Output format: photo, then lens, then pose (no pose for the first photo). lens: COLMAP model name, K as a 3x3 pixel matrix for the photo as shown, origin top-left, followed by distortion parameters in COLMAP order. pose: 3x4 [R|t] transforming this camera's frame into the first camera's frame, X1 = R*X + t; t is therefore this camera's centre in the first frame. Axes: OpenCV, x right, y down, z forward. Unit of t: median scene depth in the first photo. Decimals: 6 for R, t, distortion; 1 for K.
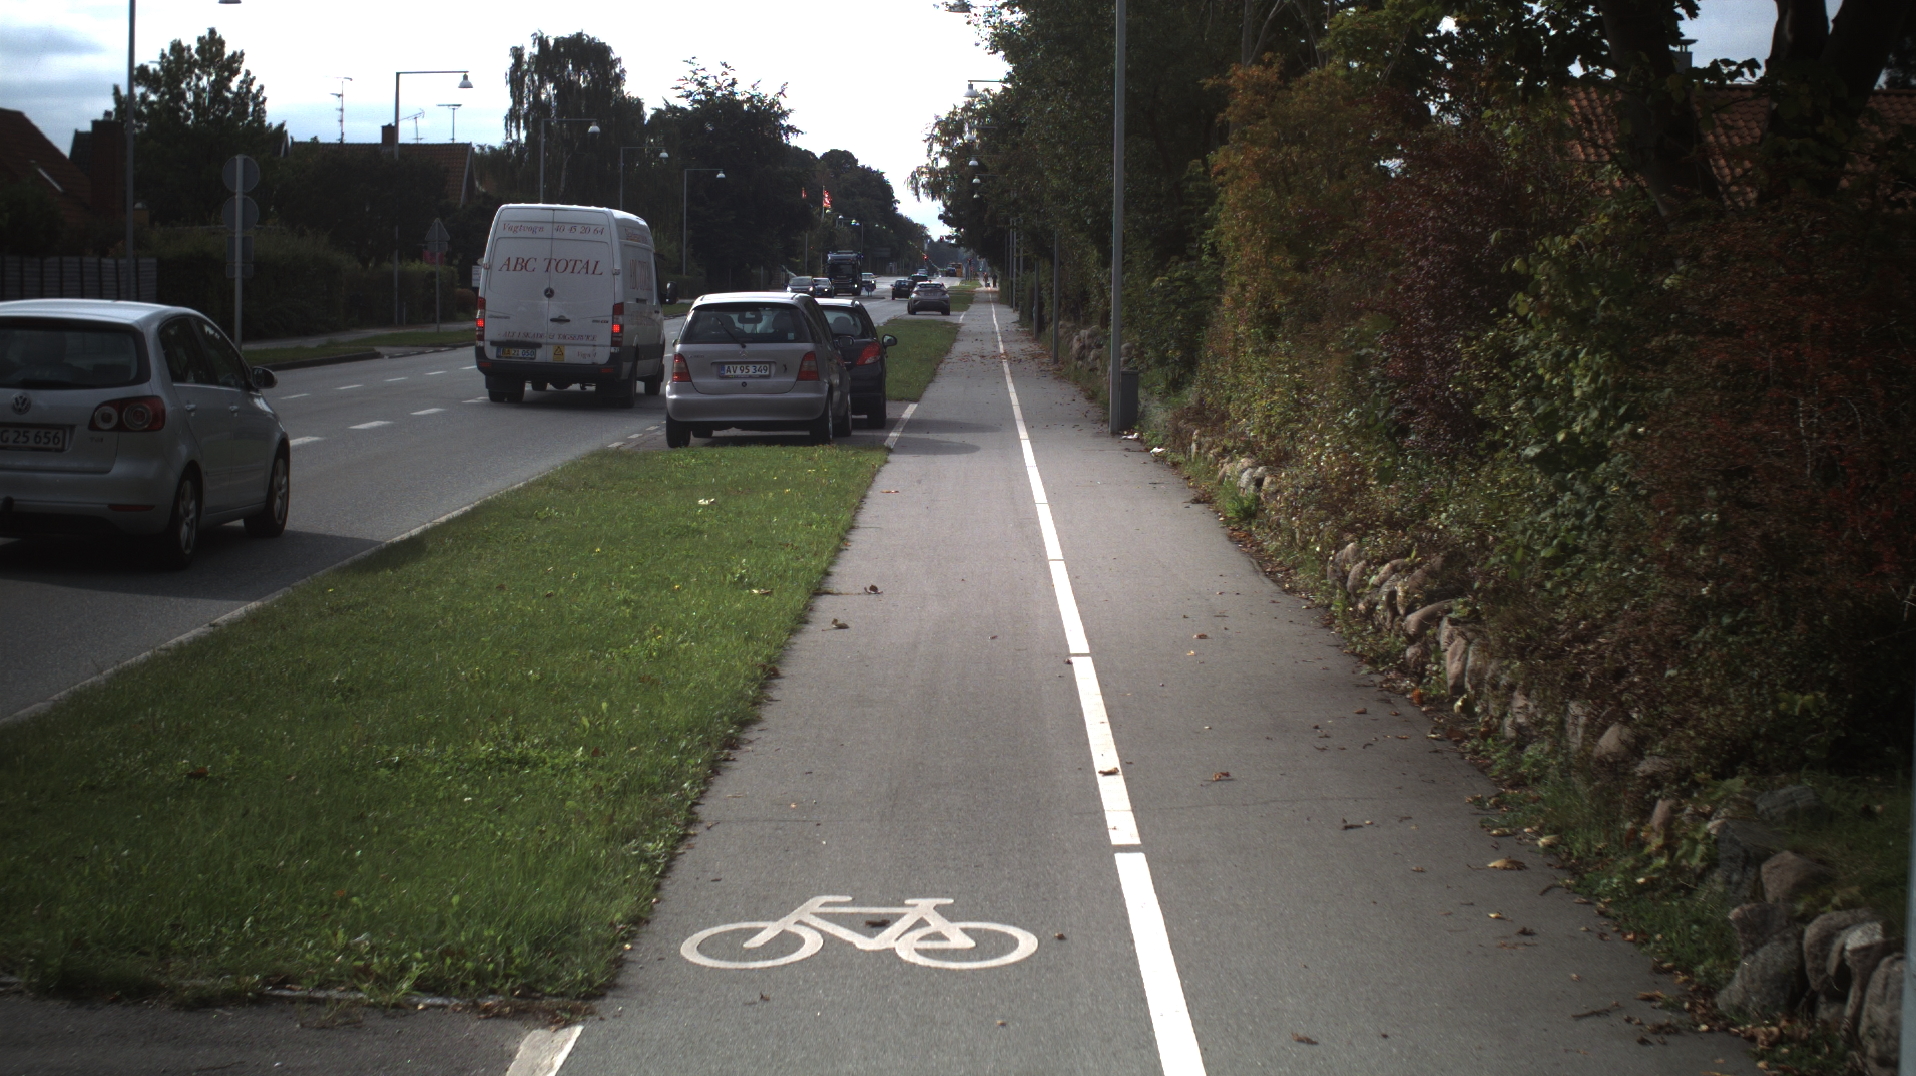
lens RADIAL K [[2603.4, 0, 963.3], [0, 2603.4, 474.3], [0, 0, 1]] dist [-0.086863, 0.005217]
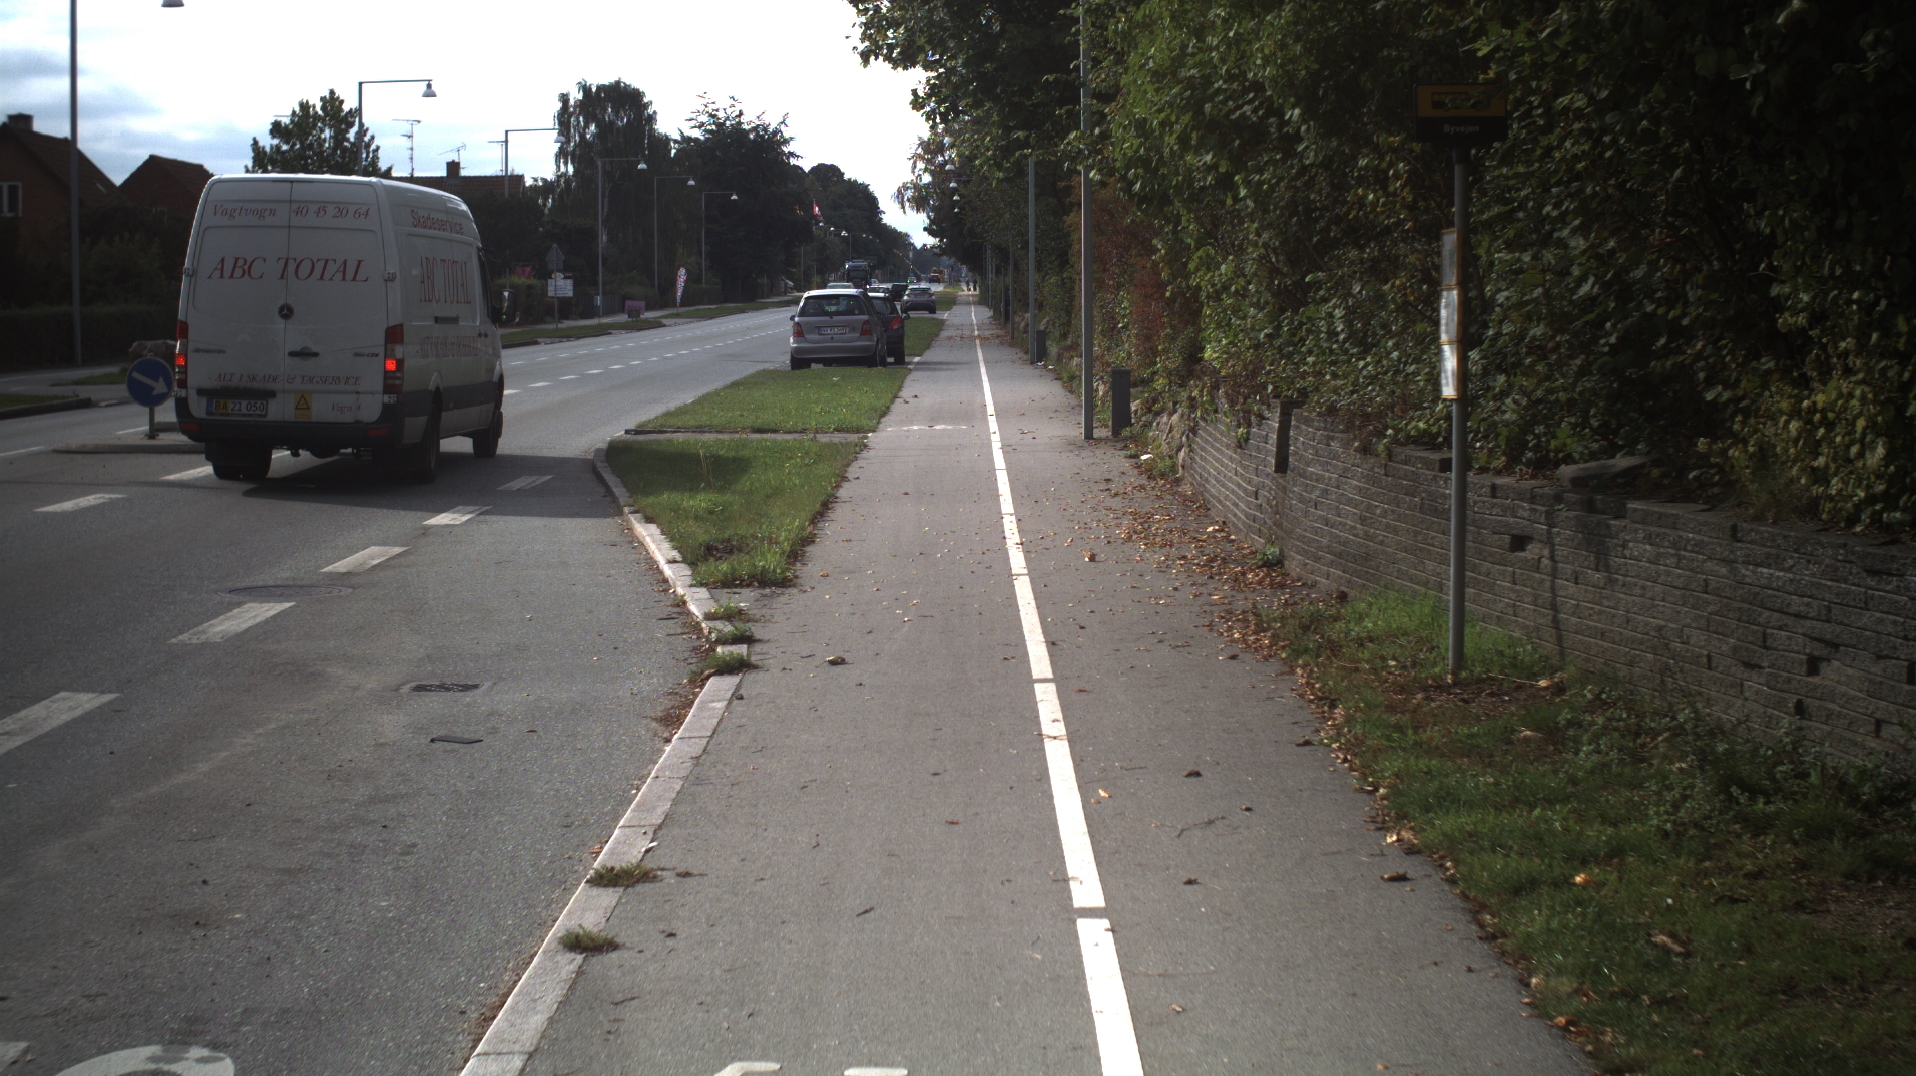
lens RADIAL K [[4193.8, 0, 958.0], [0, 4193.8, 538.0], [0, 0, 1]] dist [-0.164894, 0.137931]
pose [[0.999838, -0.017854, 0.002108, -0.001004], [0.017886, 0.999711, -0.016064, 0.077358], [-0.001821, 0.016099, 0.999869, -0.978821]]
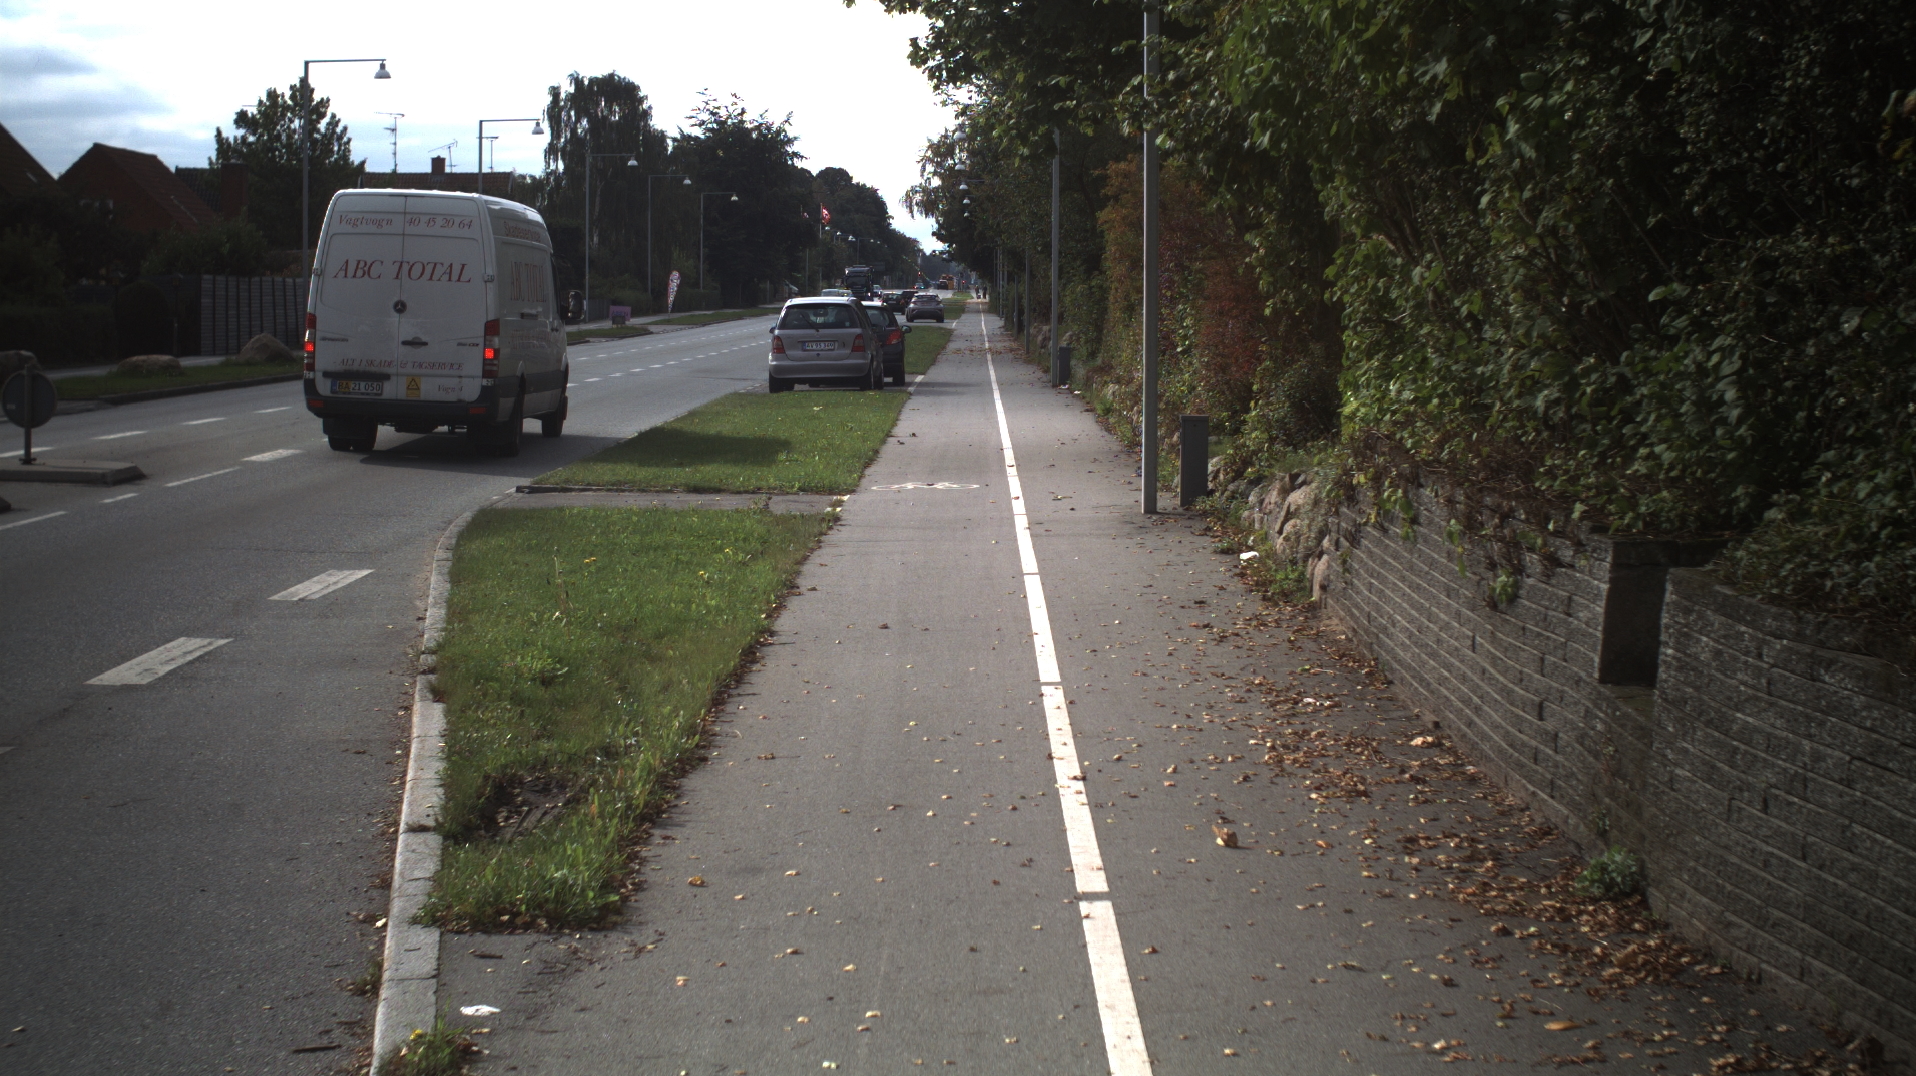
lens RADIAL K [[3480.5, 0, 961.0], [0, 3480.5, 488.5], [0, 0, 1]] dist [-0.115022, -0.173409]
pose [[0.999968, -0.007865, 0.001213, -0.000086], [0.007887, 0.999779, -0.019471, 0.042860], [-0.001060, 0.019480, 0.999810, -0.540035]]
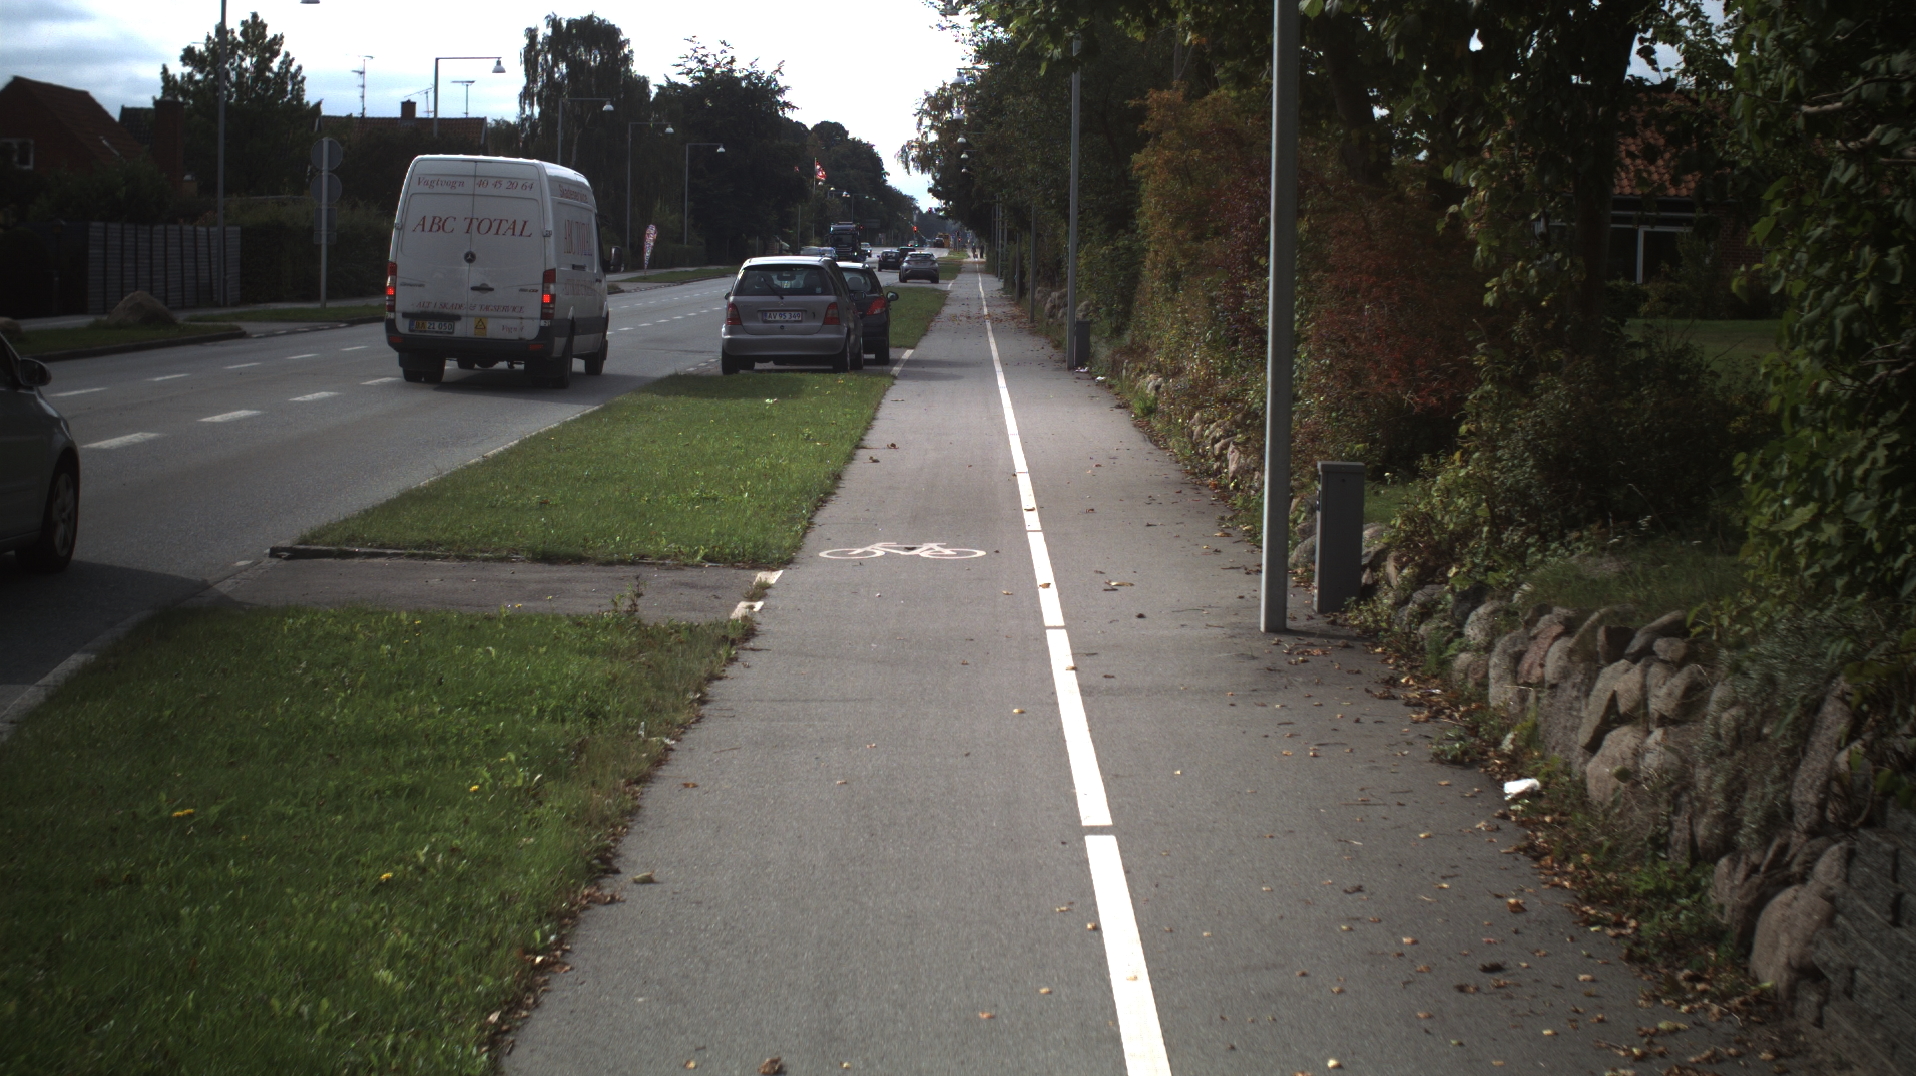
lens RADIAL K [[2982.1, 0, 958.0], [0, 2982.1, 538.0], [0, 0, 1]] dist [-0.188349, 0.650592]
pose [[0.999980, 0.005703, 0.002892, -0.000237], [-0.005761, 0.999773, 0.020536, 0.018969], [-0.002774, -0.020552, 0.999785, -0.232462]]
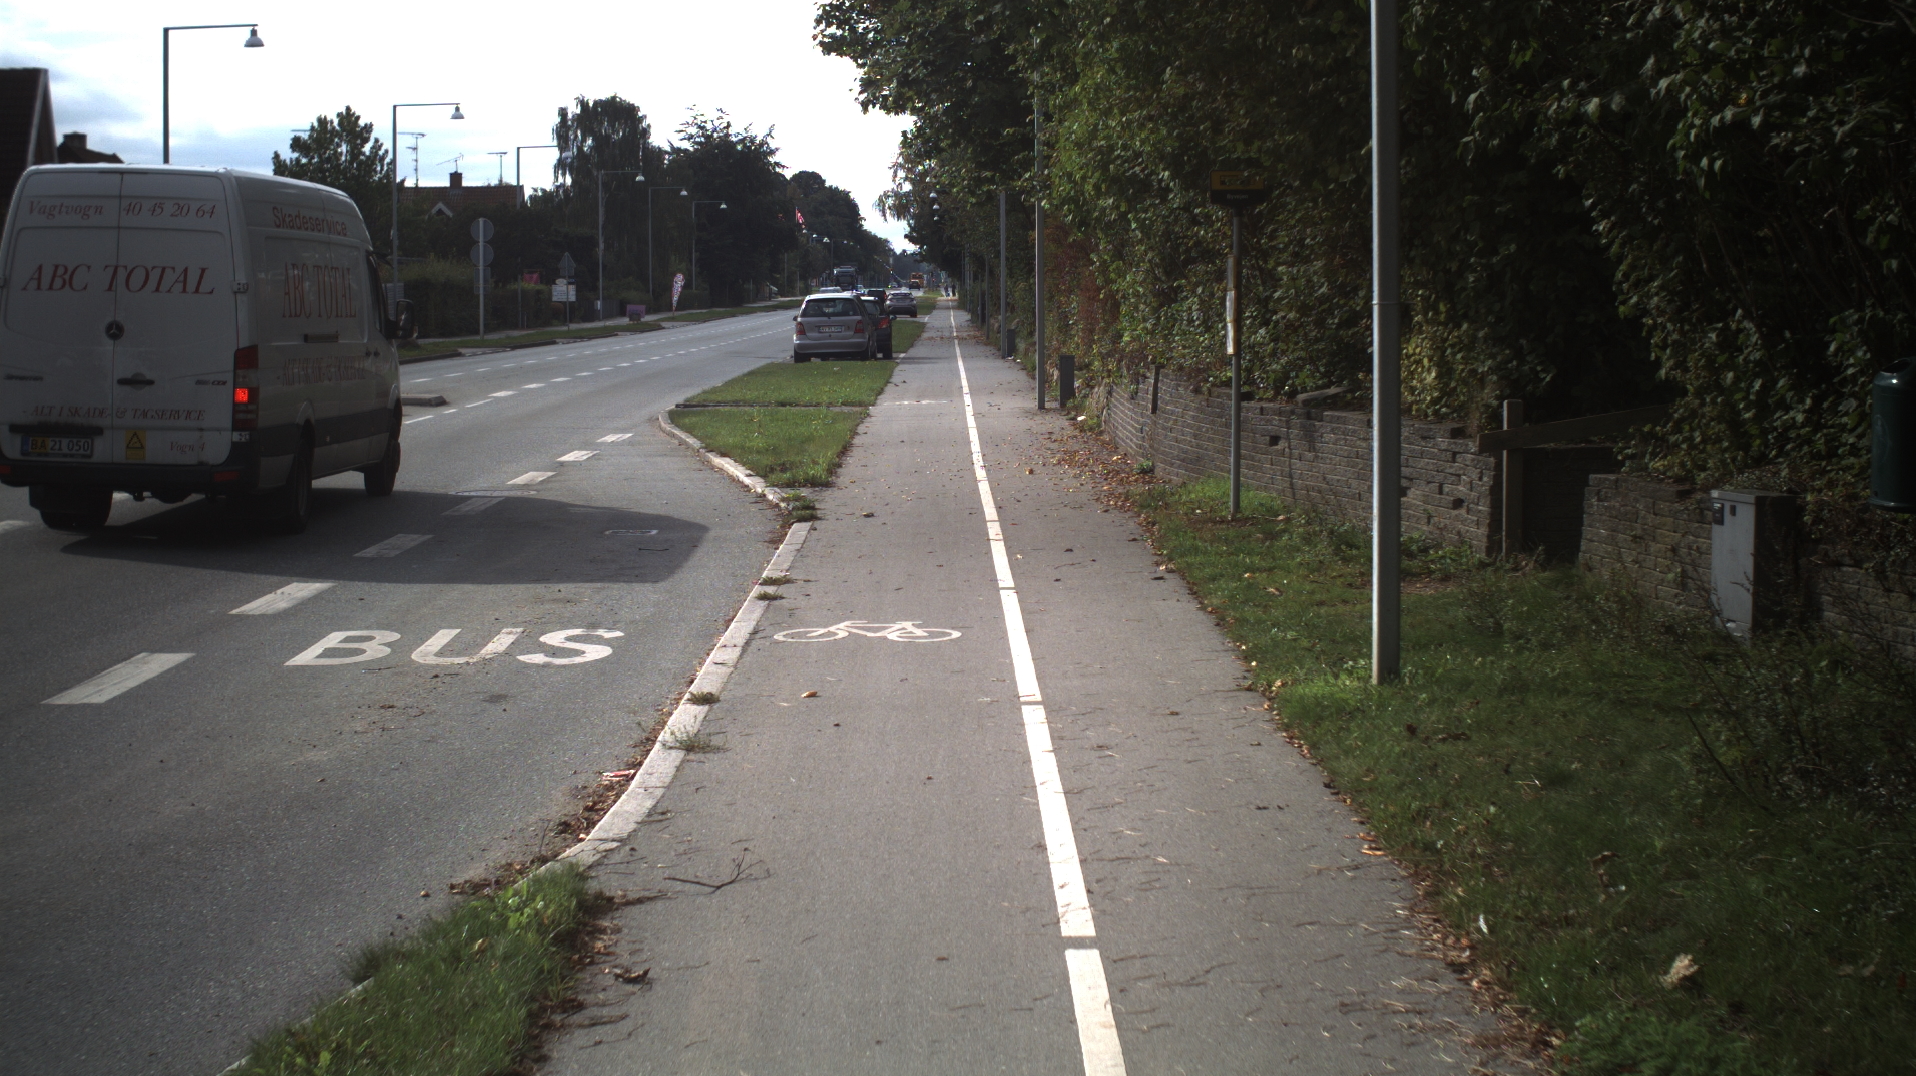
lens RADIAL K [[5272.9, 0, 958.0], [0, 5272.9, 538.0], [0, 0, 1]] dist [-0.170130, -0.492832]
pose [[0.999801, -0.018759, 0.006794, -0.004931], [0.018952, 0.999383, -0.029575, 0.128896], [-0.006235, 0.029697, 0.999539, -1.642858]]
